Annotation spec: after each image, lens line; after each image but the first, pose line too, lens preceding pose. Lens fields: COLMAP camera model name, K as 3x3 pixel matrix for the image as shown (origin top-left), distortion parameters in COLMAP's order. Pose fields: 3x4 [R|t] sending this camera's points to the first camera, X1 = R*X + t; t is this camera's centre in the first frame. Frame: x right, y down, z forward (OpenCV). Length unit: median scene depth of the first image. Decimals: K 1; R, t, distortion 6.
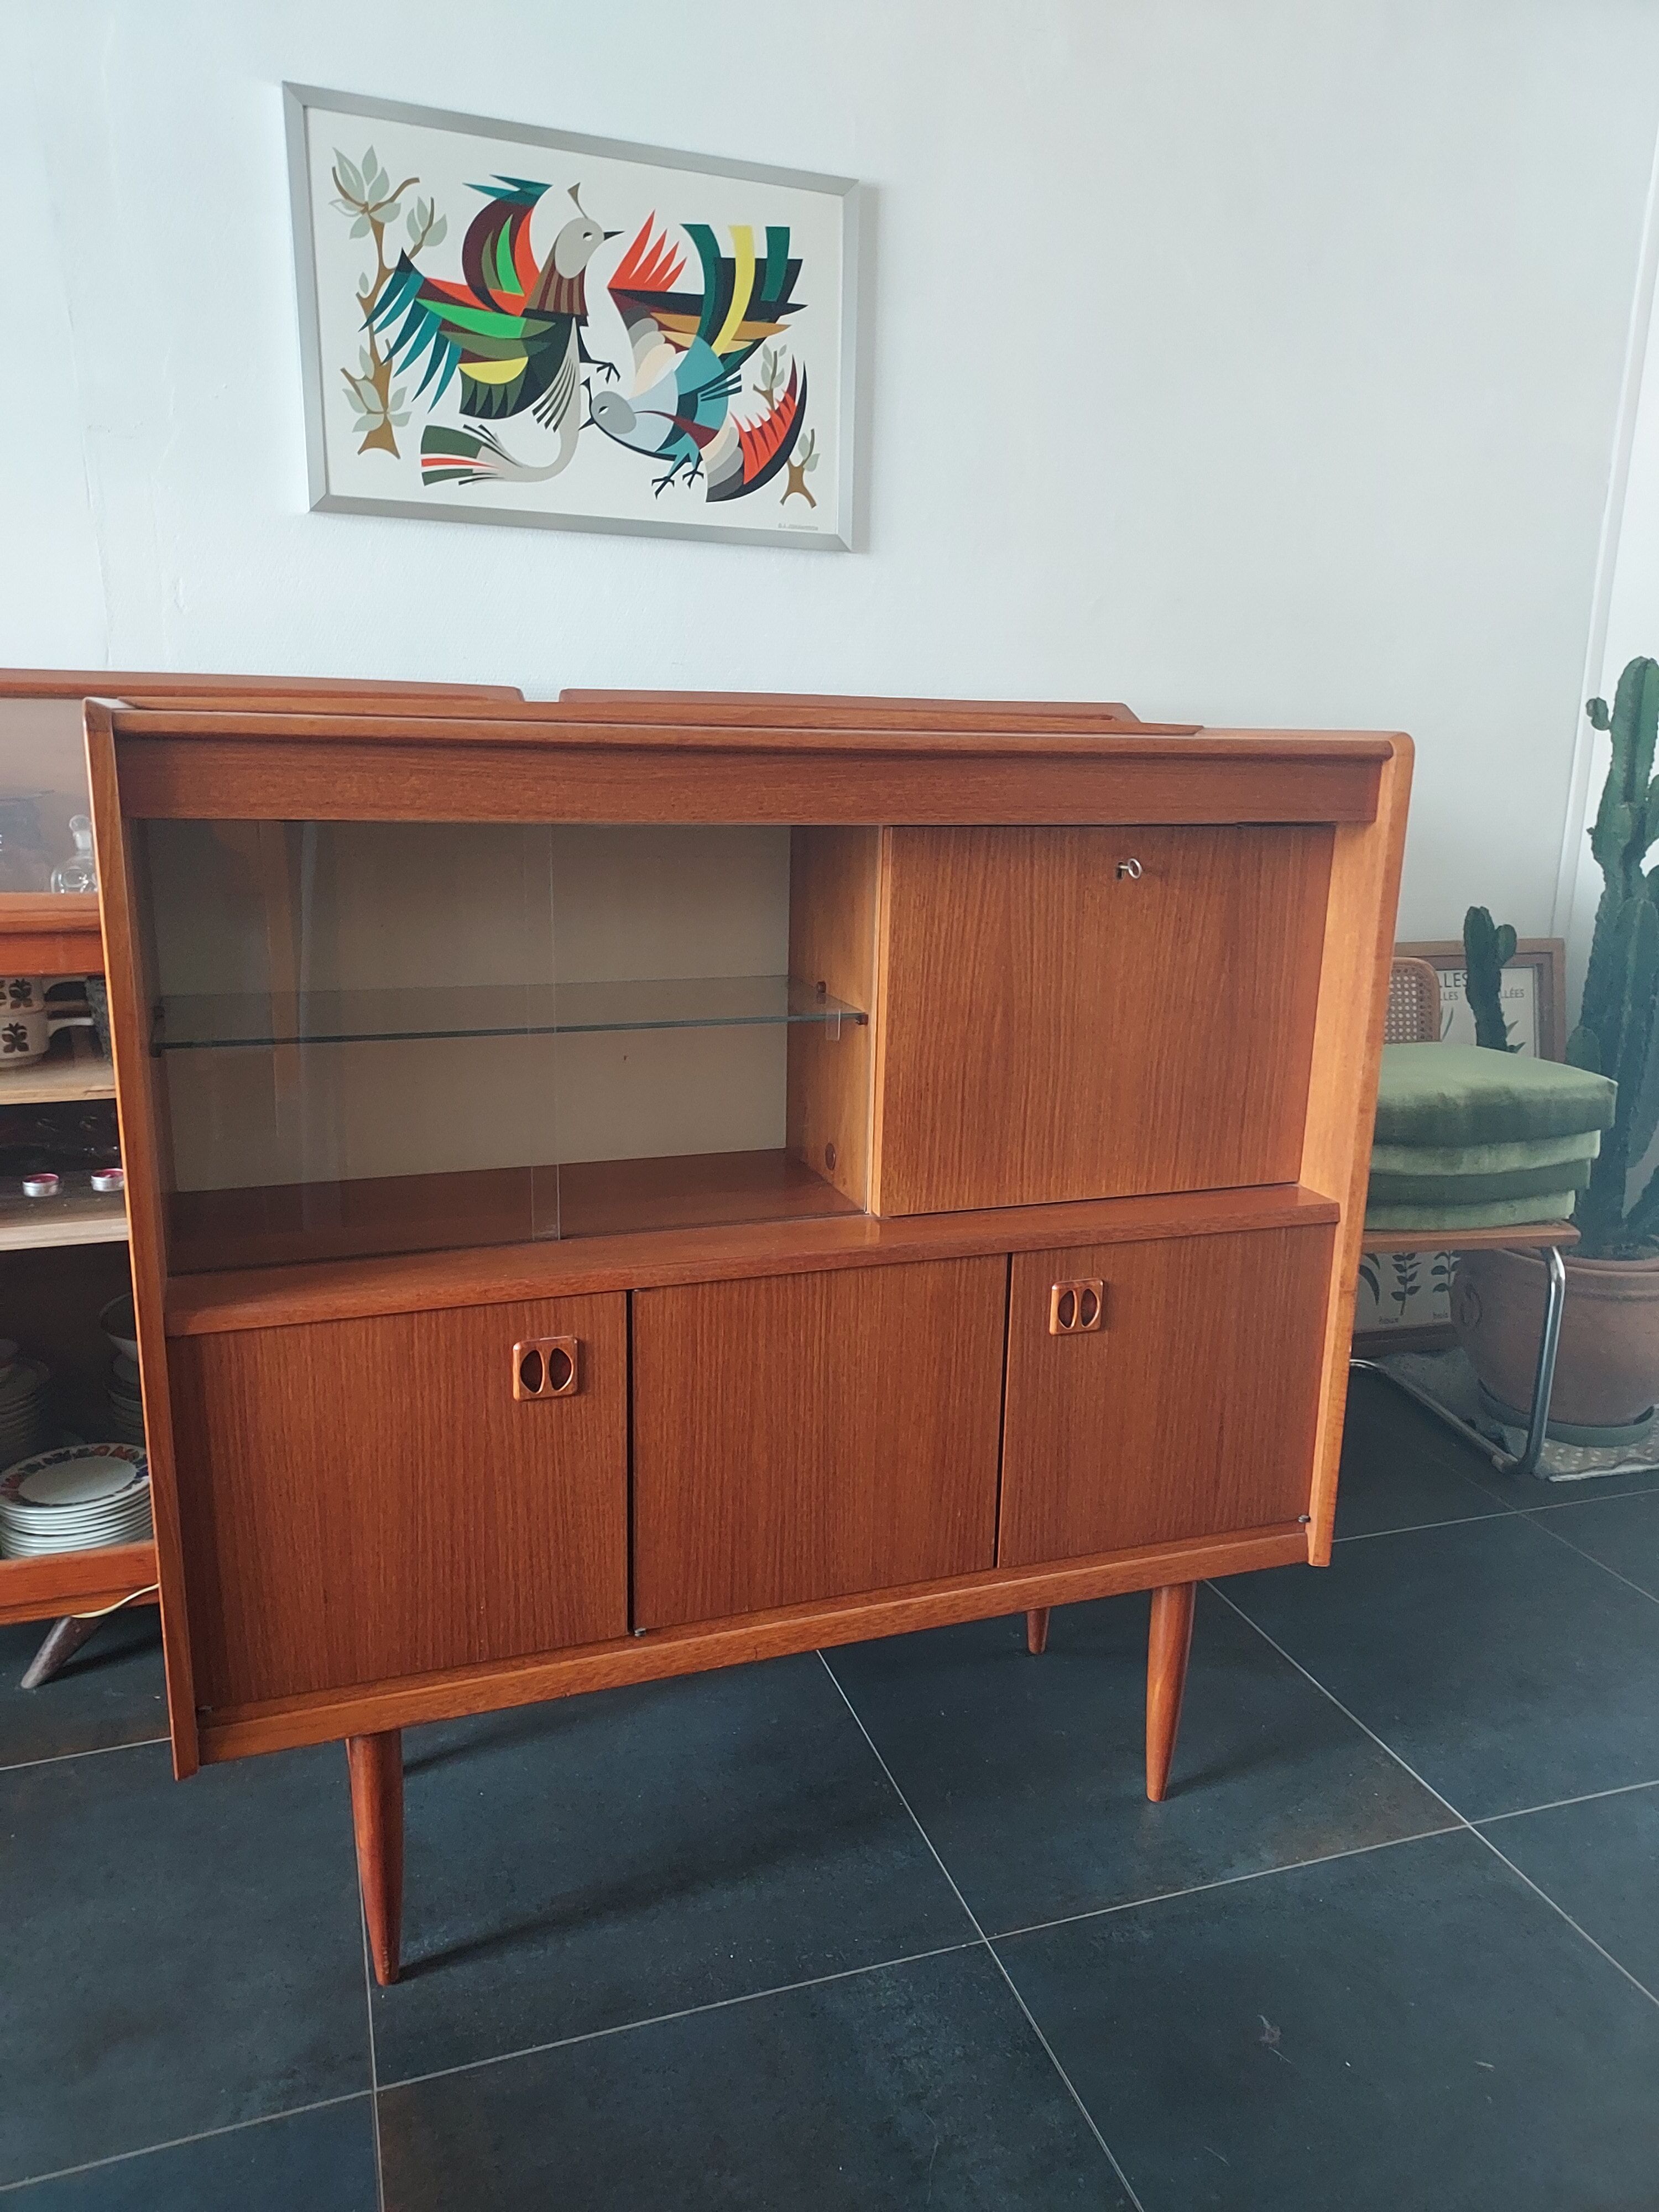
lens RADIAL K [[1597.0, 0, 825.4], [0, 1597.0, 1110.1], [0, 0, 1]] dist [0.026120, 0.003635]
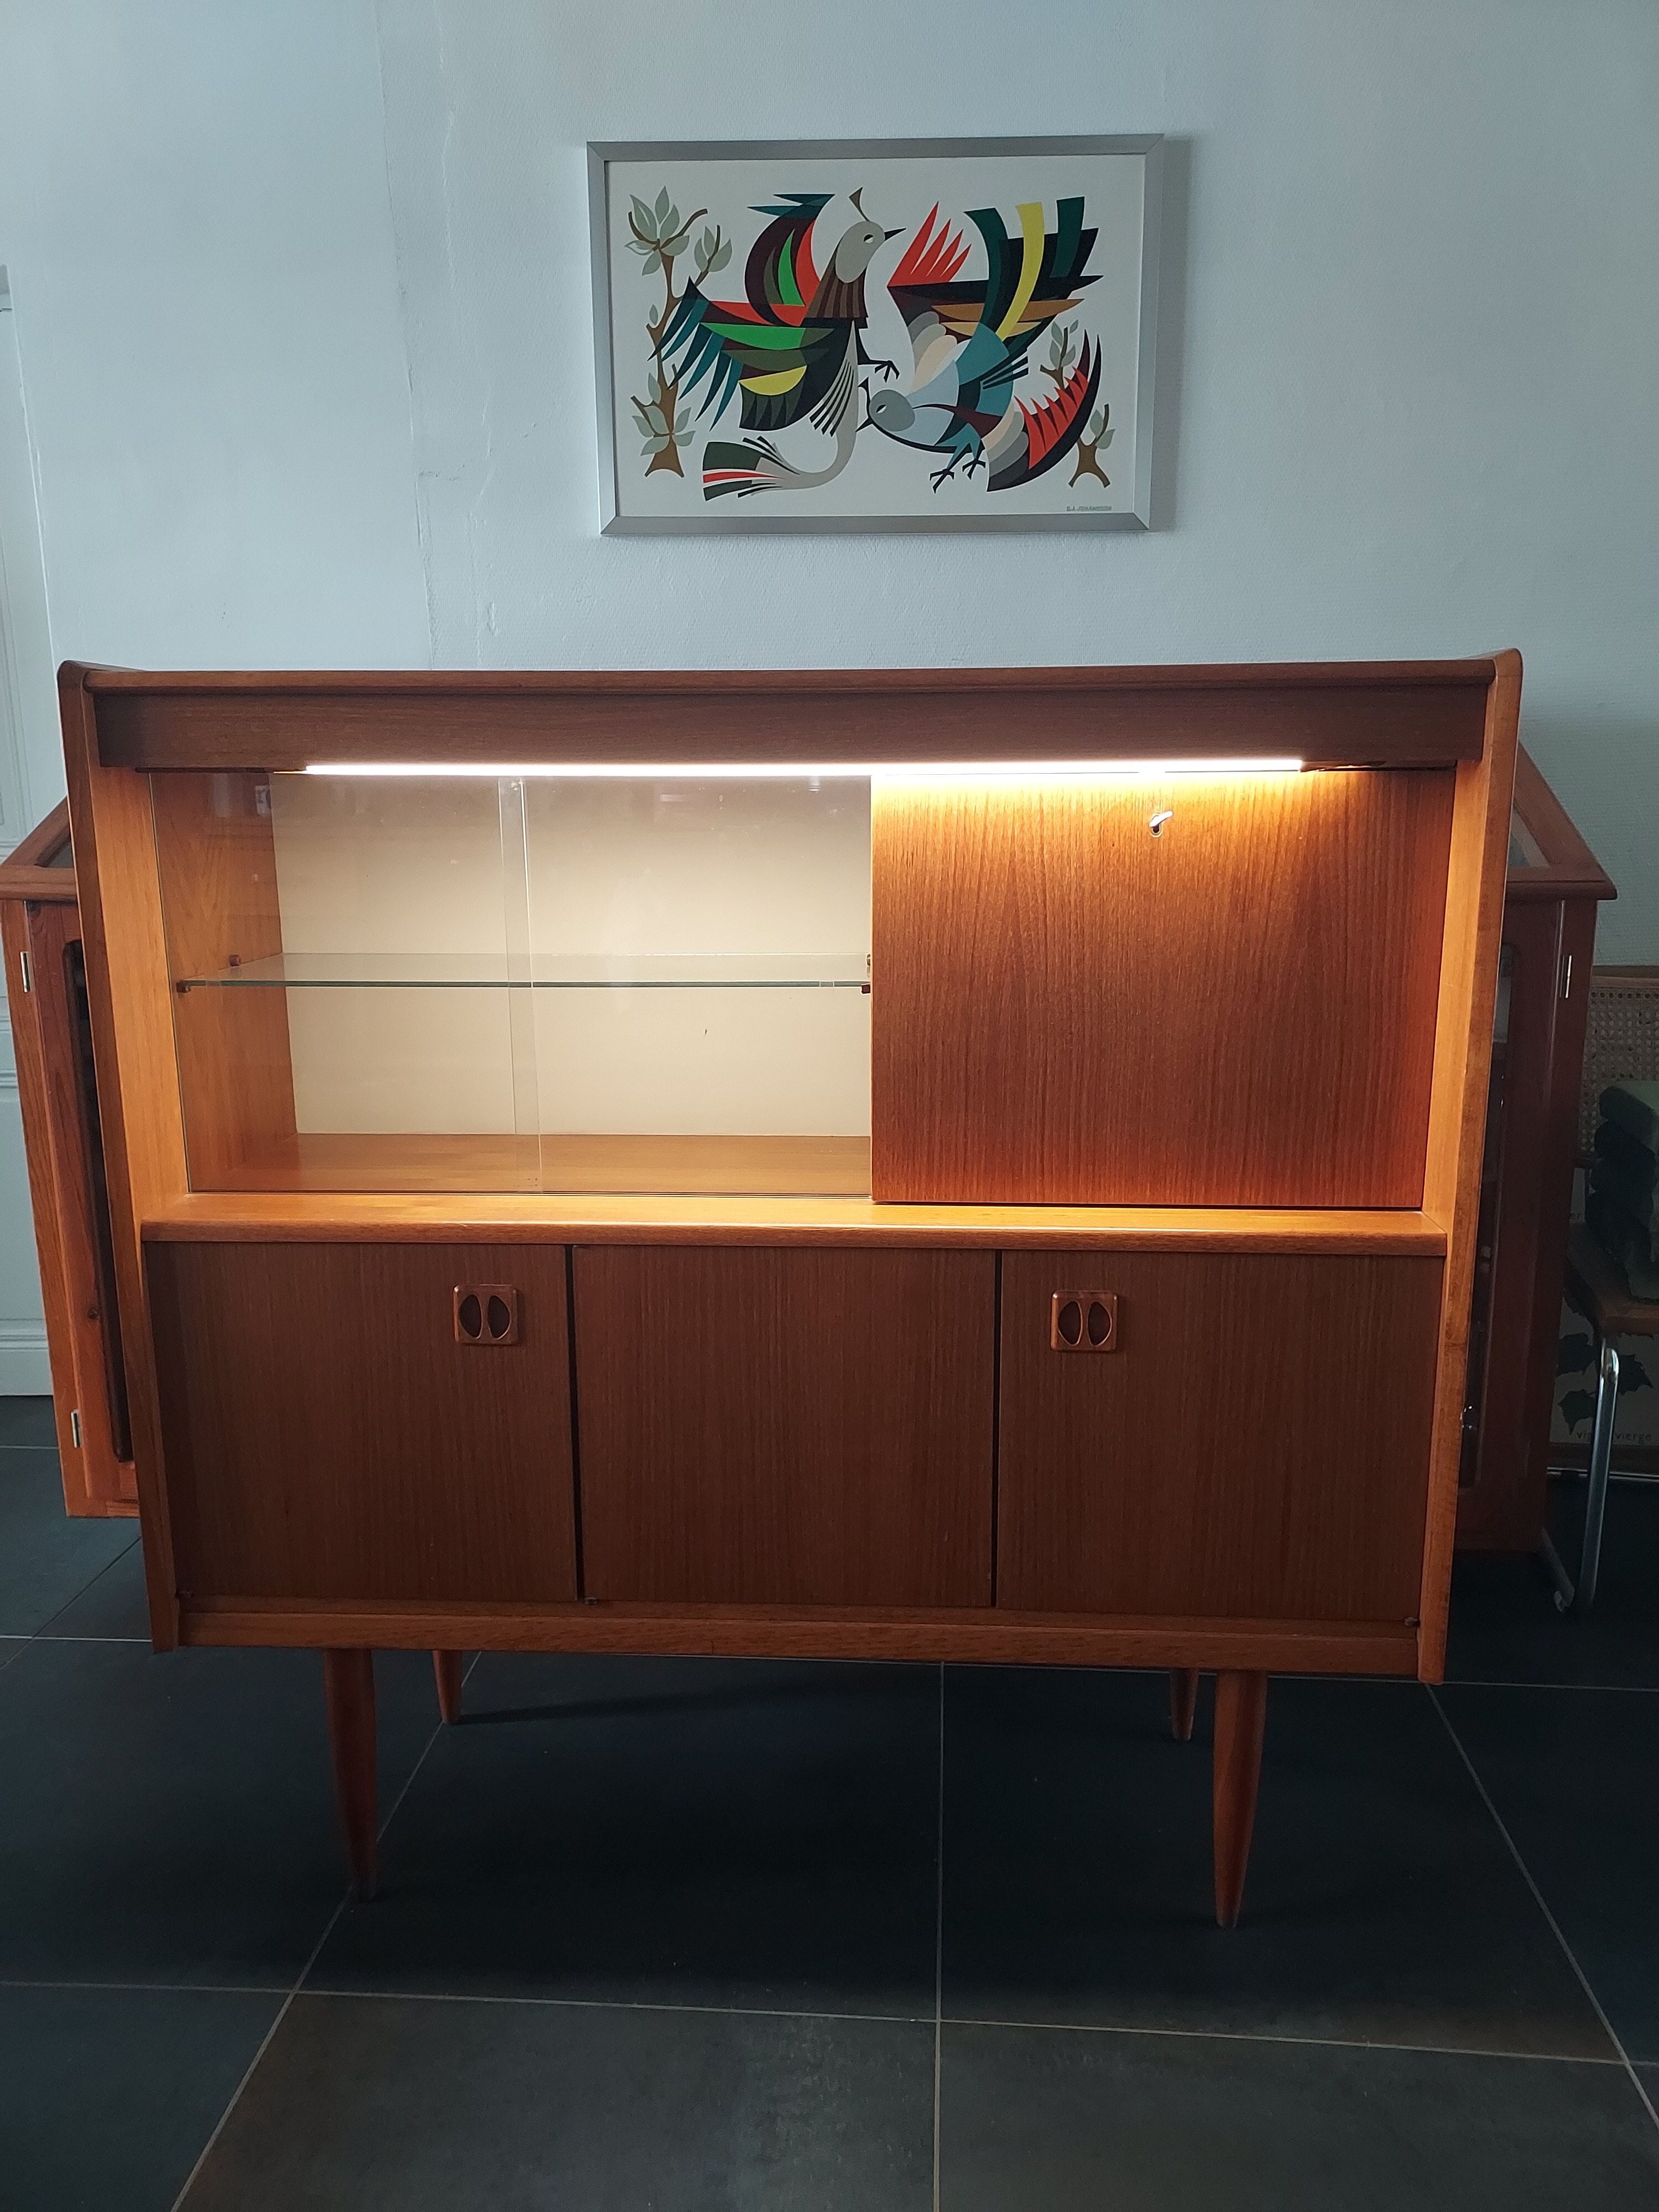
lens RADIAL K [[1597.0, 0, 823.4], [0, 1597.0, 1108.7], [0, 0, 1]] dist [0.026120, 0.003635]
pose [[0.919747, 0.051943, -0.389060, 0.361319], [-0.066297, 0.997522, -0.023551, 0.036853], [0.386873, 0.047455, 0.920911, 0.130145]]
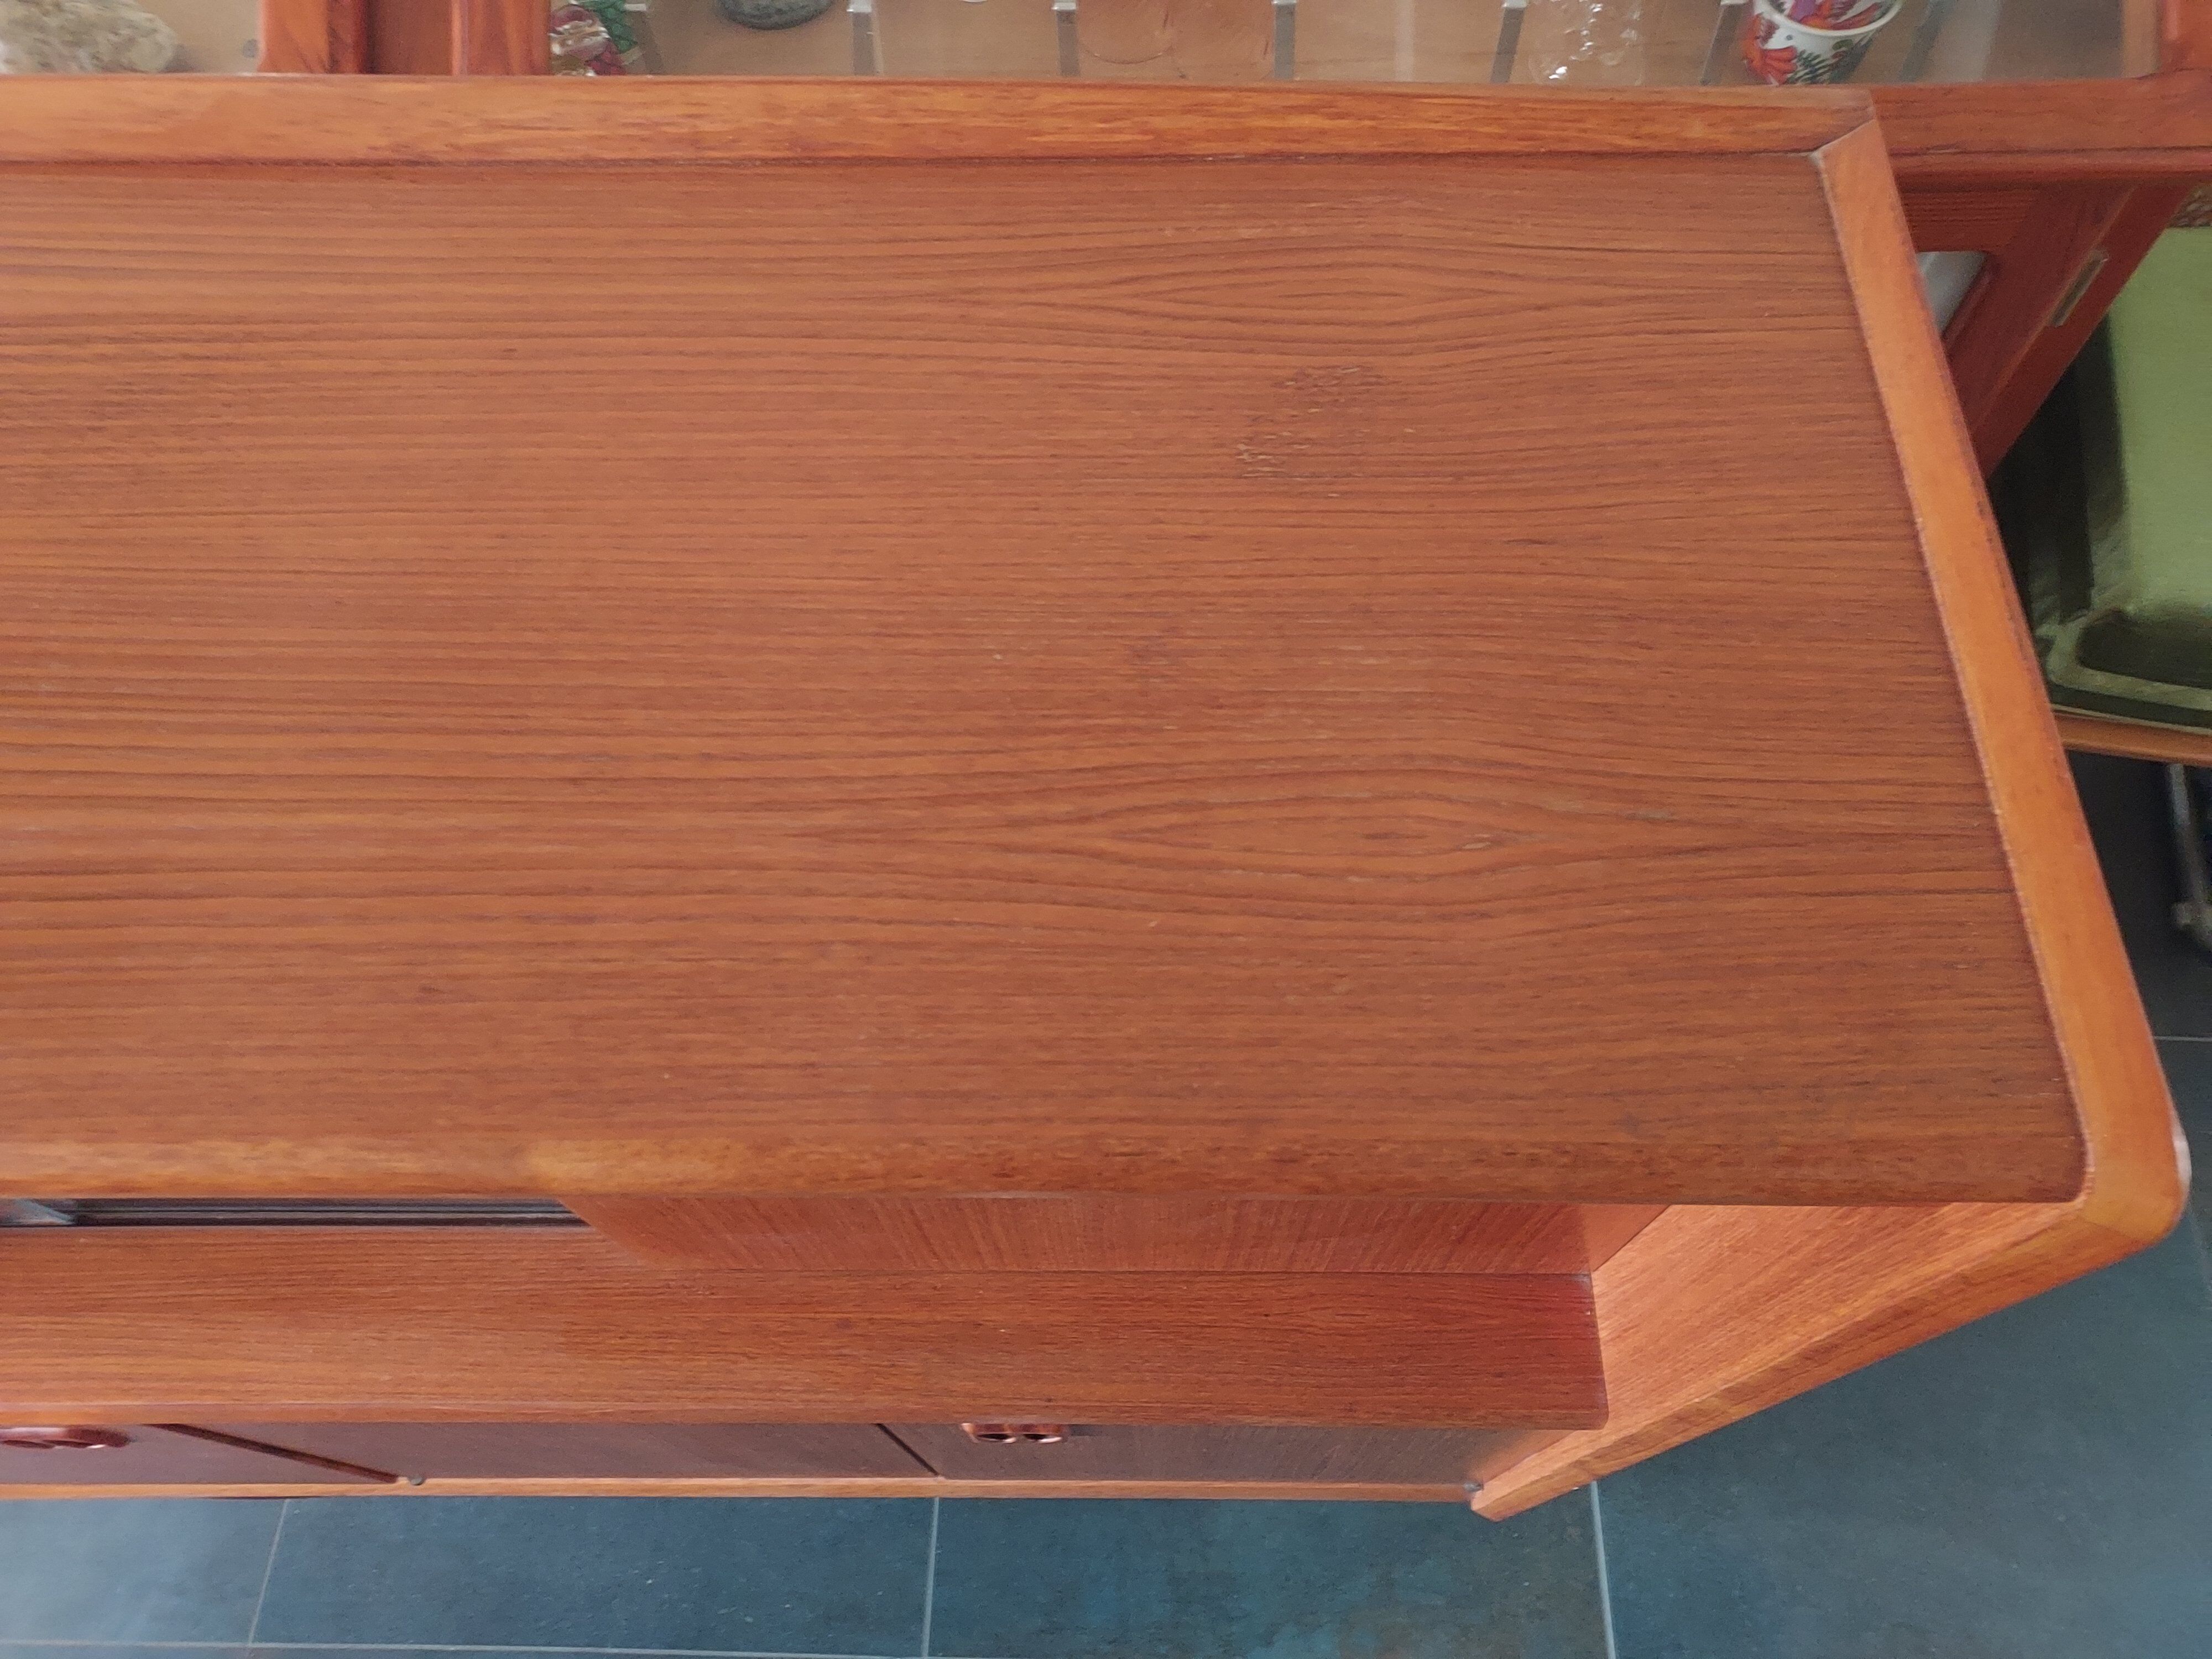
lens RADIAL K [[1597.0, 0, 1118.5], [0, 1597.0, 823.3], [0, 0, 1]] dist [0.026120, 0.003635]
pose [[0.935924, 0.289580, -0.200473, 0.241592], [-0.037356, 0.647607, 0.761059, -0.437691], [0.350214, -0.704804, 0.616928, 0.821199]]
